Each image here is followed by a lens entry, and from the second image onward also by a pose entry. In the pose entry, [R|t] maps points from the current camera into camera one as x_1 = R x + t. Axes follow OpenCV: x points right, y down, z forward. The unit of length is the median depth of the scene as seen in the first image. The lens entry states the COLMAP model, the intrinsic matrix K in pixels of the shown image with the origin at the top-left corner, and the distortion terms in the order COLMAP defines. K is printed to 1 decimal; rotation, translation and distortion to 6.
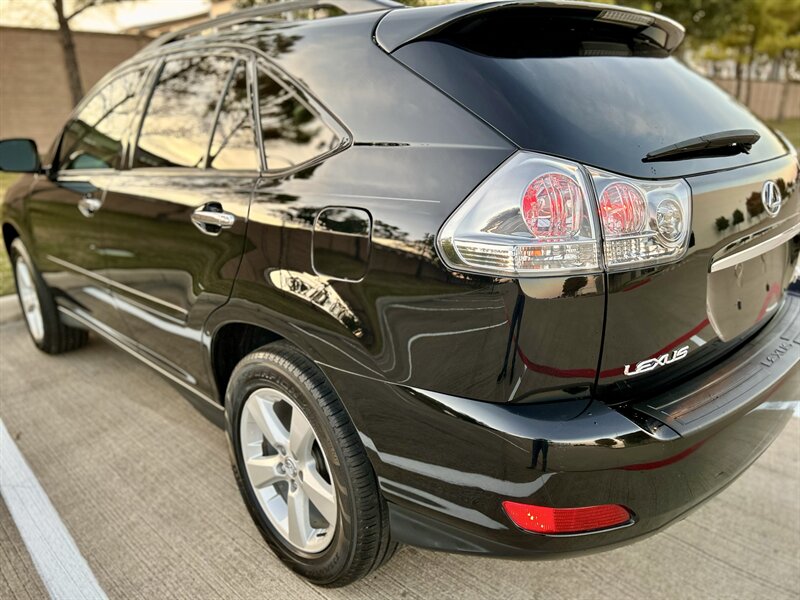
lens RADIAL K [[606.0, 0, 397.6], [0, 606.0, 298.1], [0, 0, 1]] dist [0.060994, -0.070510]
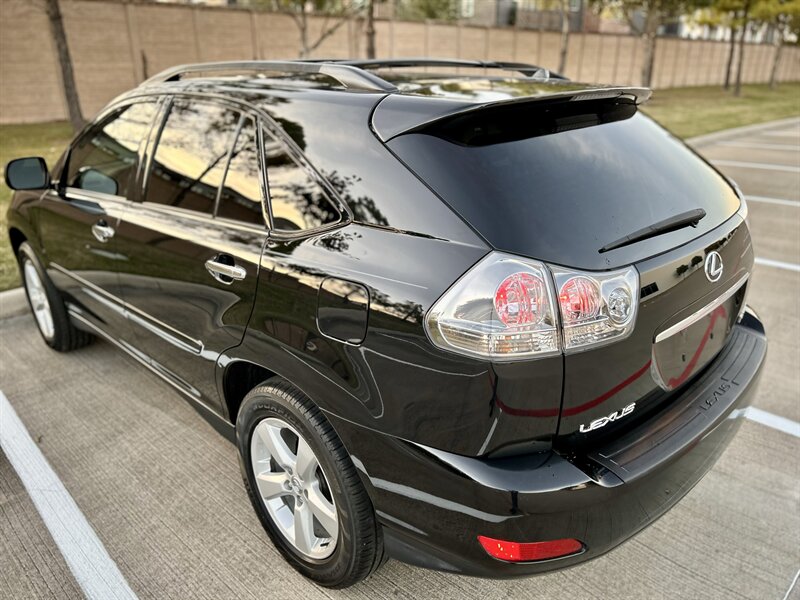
lens RADIAL K [[606.0, 0, 403.3], [0, 606.0, 295.9], [0, 0, 1]] dist [0.060994, -0.070510]
pose [[0.999739, 0.001553, 0.022777, -0.001959], [-0.003002, 0.997964, 0.063716, -0.102774], [-0.022631, -0.063768, 0.997708, -0.082570]]
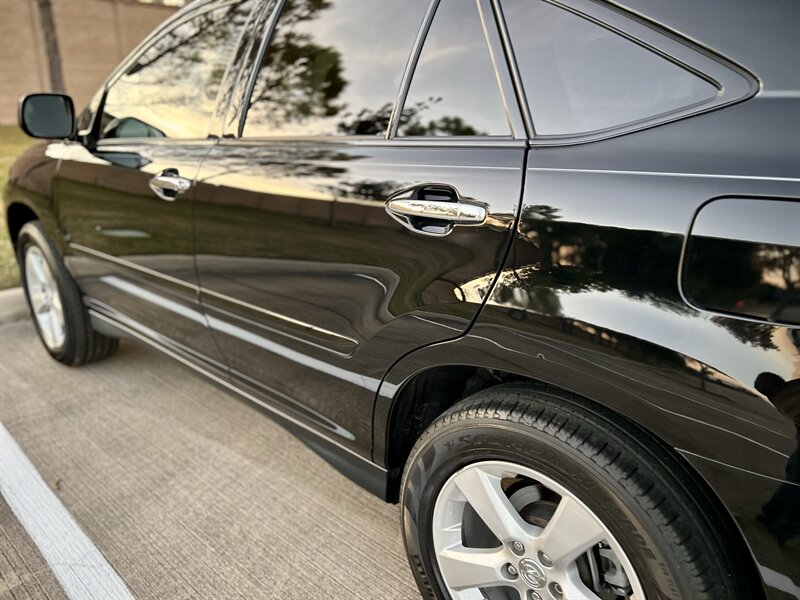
lens RADIAL K [[606.0, 0, 399.7], [0, 606.0, 302.3], [0, 0, 1]] dist [0.060994, -0.070510]
pose [[0.997806, 0.013690, 0.064770, -0.256205], [-0.015540, 0.999483, 0.028141, -0.032193], [-0.064351, -0.029086, 0.997503, 0.224937]]
